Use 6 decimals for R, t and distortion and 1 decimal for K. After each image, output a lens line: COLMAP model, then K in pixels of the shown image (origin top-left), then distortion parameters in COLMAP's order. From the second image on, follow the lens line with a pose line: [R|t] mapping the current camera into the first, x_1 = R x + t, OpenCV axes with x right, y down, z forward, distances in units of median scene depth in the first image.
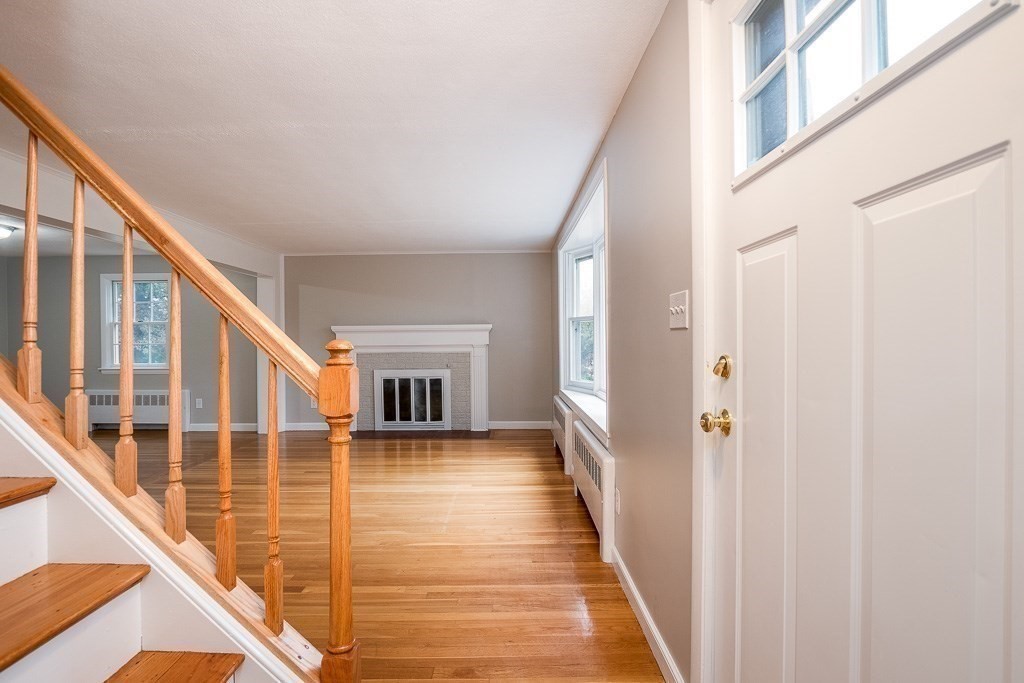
lens RADIAL K [[494.2, 0, 497.9], [0, 494.2, 346.5], [0, 0, 1]] dist [-0.029403, 0.002596]
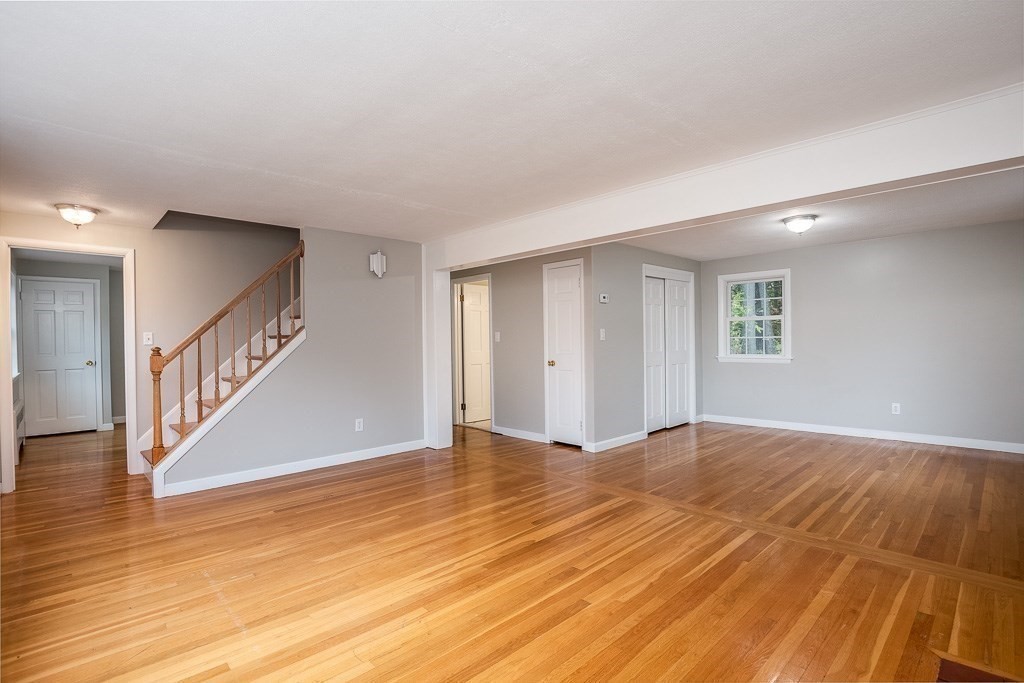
lens RADIAL K [[494.2, 0, 515.3], [0, 494.2, 334.4], [0, 0, 1]] dist [-0.029403, 0.002596]
pose [[-0.704443, 0.008111, -0.709714, 0.047390], [0.006956, 0.999966, 0.004525, -0.016765], [0.709727, -0.001749, -0.704475, 0.953080]]
